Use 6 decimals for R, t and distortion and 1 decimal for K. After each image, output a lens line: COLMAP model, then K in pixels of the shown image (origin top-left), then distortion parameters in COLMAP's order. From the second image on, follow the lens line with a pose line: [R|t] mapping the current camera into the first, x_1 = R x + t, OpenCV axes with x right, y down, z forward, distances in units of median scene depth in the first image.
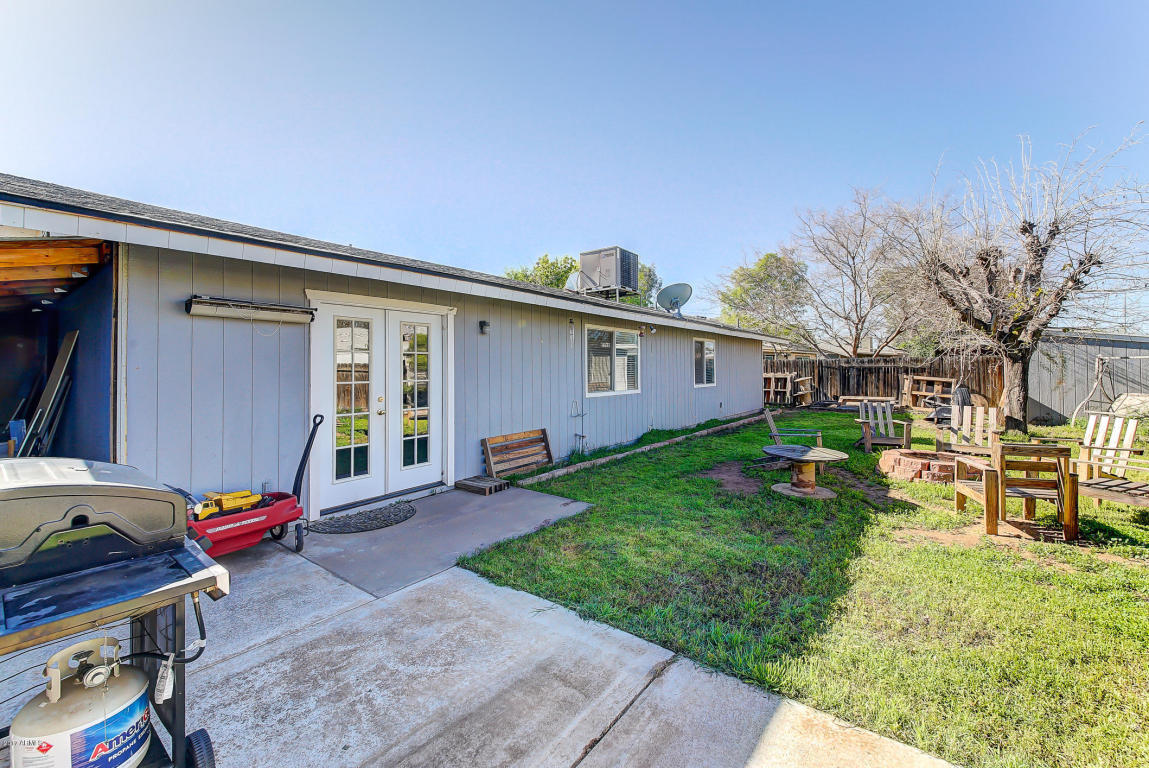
lens RADIAL K [[463.2, 0, 590.5], [0, 463.2, 395.2], [0, 0, 1]] dist [0.009070, -0.000090]
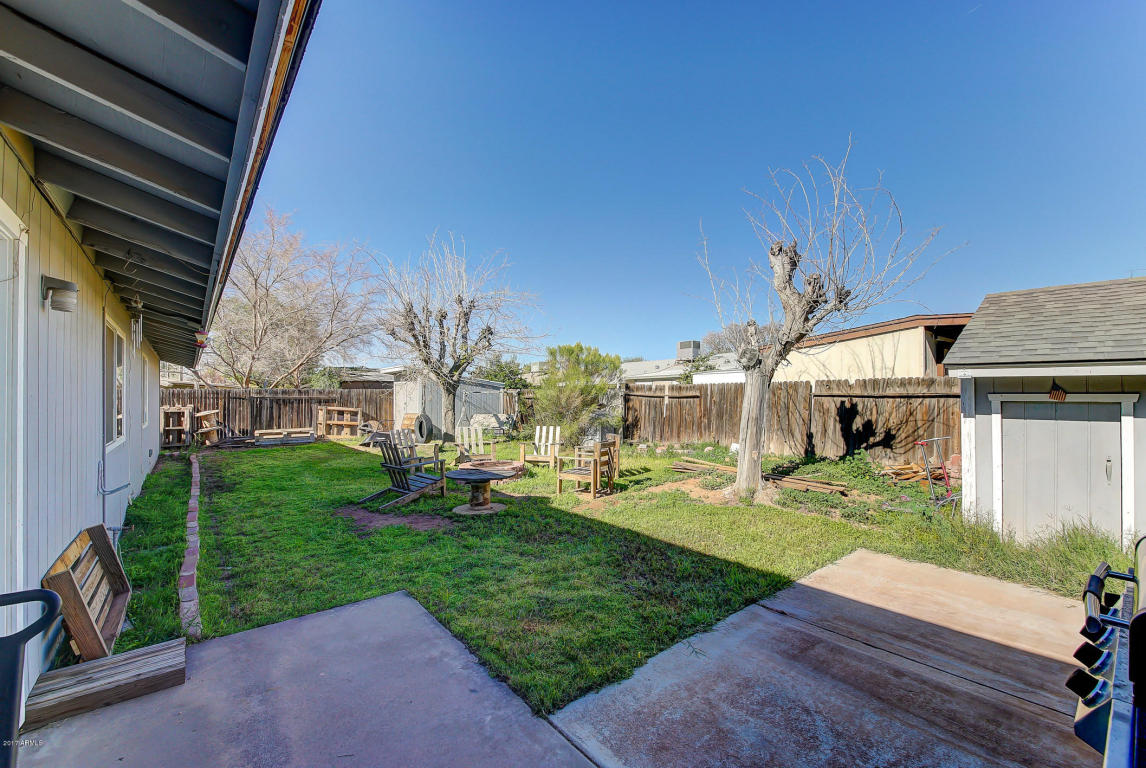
lens RADIAL K [[462.0, 0, 589.0], [0, 462.0, 395.2], [0, 0, 1]] dist [0.009070, -0.000090]
pose [[0.226083, 0.006372, 0.974087, -0.210575], [0.061057, 0.997920, -0.020699, -0.008973], [-0.972193, 0.064154, 0.225224, 0.189198]]
